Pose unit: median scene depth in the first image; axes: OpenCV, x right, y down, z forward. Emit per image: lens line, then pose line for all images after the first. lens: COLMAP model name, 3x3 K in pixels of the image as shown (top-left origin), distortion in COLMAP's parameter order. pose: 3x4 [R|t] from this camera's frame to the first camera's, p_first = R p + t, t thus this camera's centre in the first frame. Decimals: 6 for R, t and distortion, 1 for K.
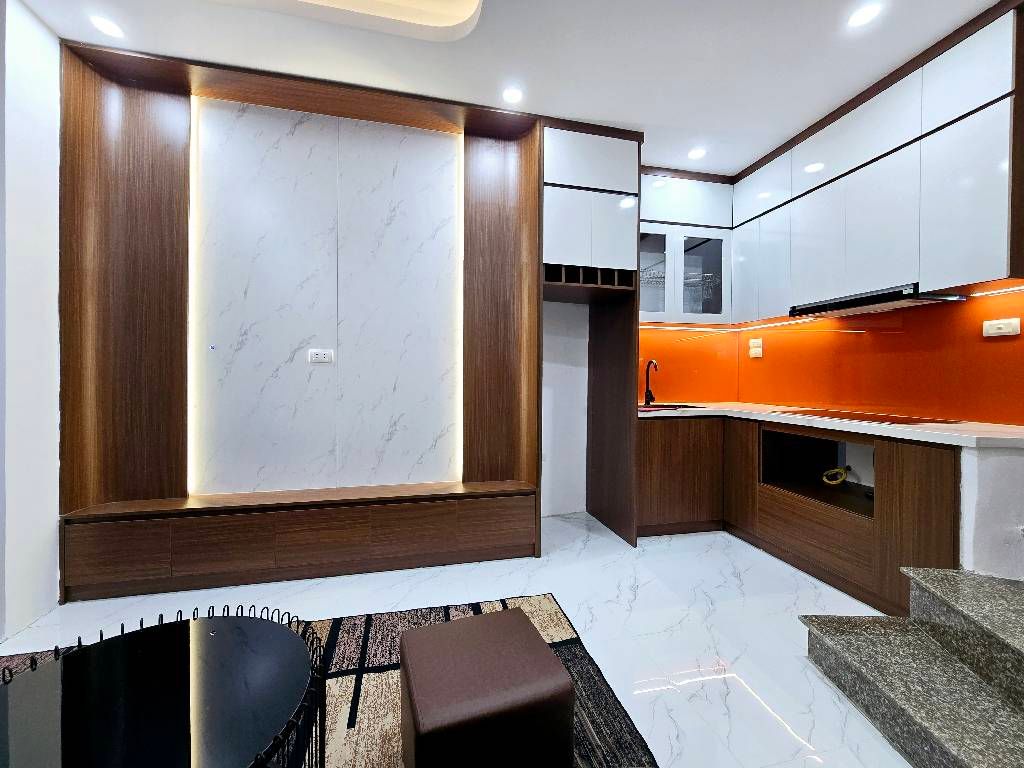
lens RADIAL K [[424.6, 0, 514.0], [0, 424.6, 380.8], [0, 0, 1]] dist [-0.004217, 0.000726]
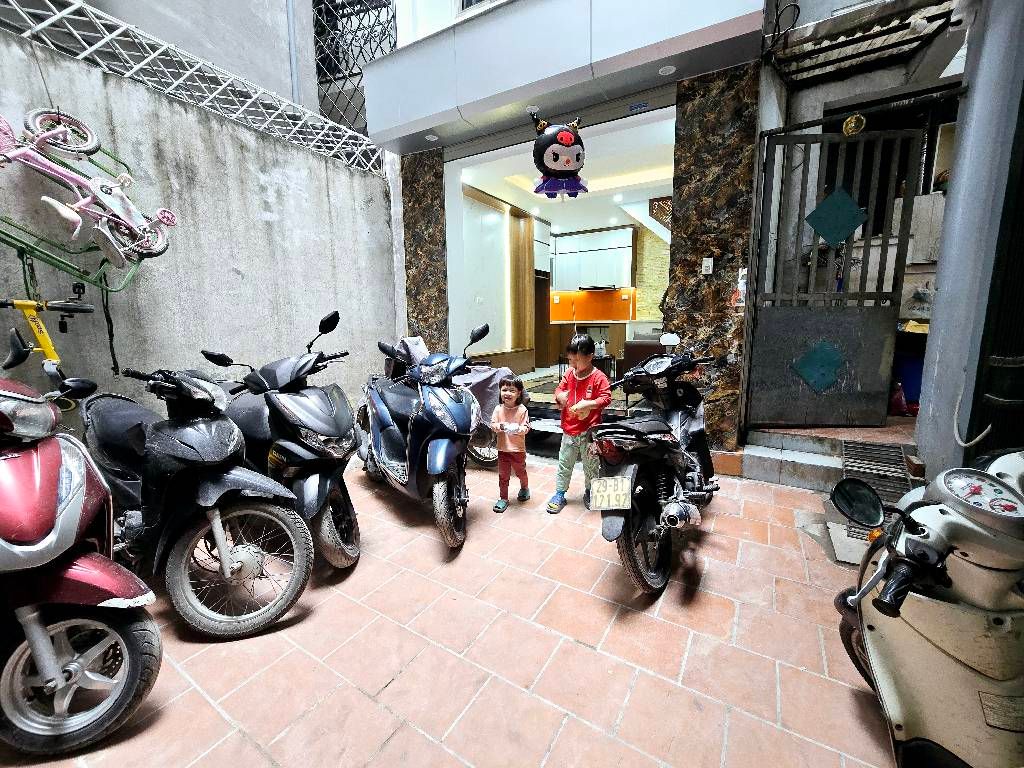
lens RADIAL K [[424.6, 0, 506.3], [0, 424.6, 385.5], [0, 0, 1]] dist [-0.004217, 0.000726]
pose [[0.700130, -0.120780, 0.703726, -2.078280], [0.017712, 0.988224, 0.151987, 0.058548], [-0.713796, -0.093946, 0.694024, -0.884322]]
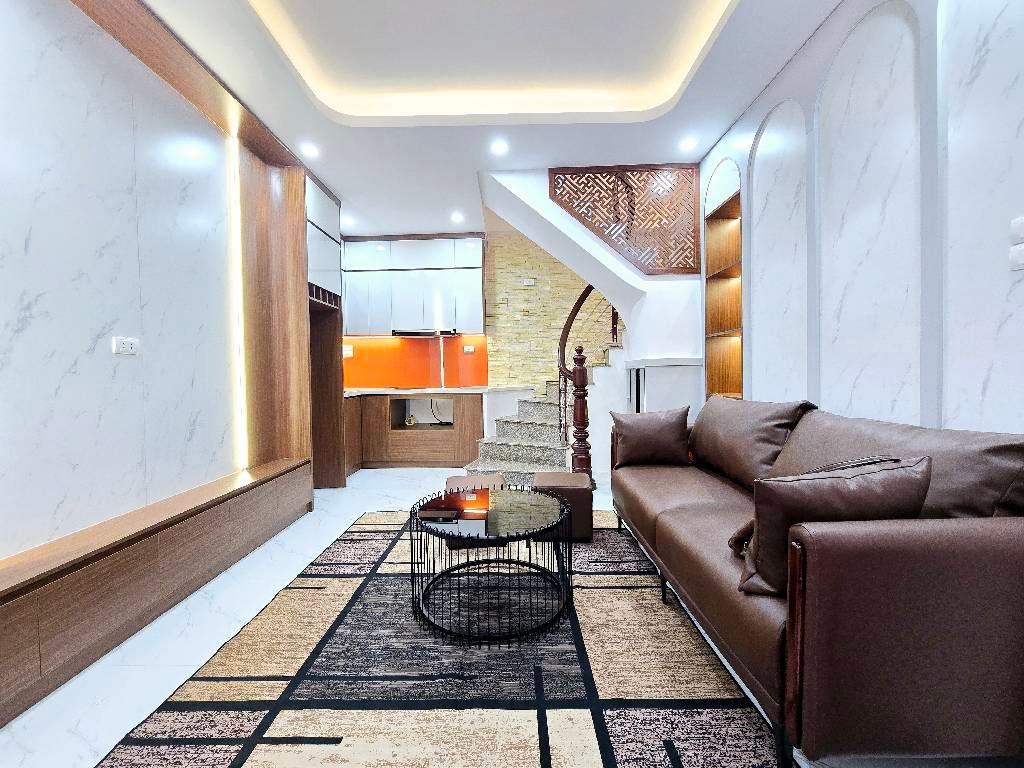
lens RADIAL K [[424.6, 0, 514.1], [0, 424.6, 380.3], [0, 0, 1]] dist [-0.004217, 0.000726]
pose [[0.229837, -0.030974, 0.972736, -1.005434], [0.022107, 0.999402, 0.026599, 0.001212], [-0.972978, 0.015391, 0.230384, 0.099750]]
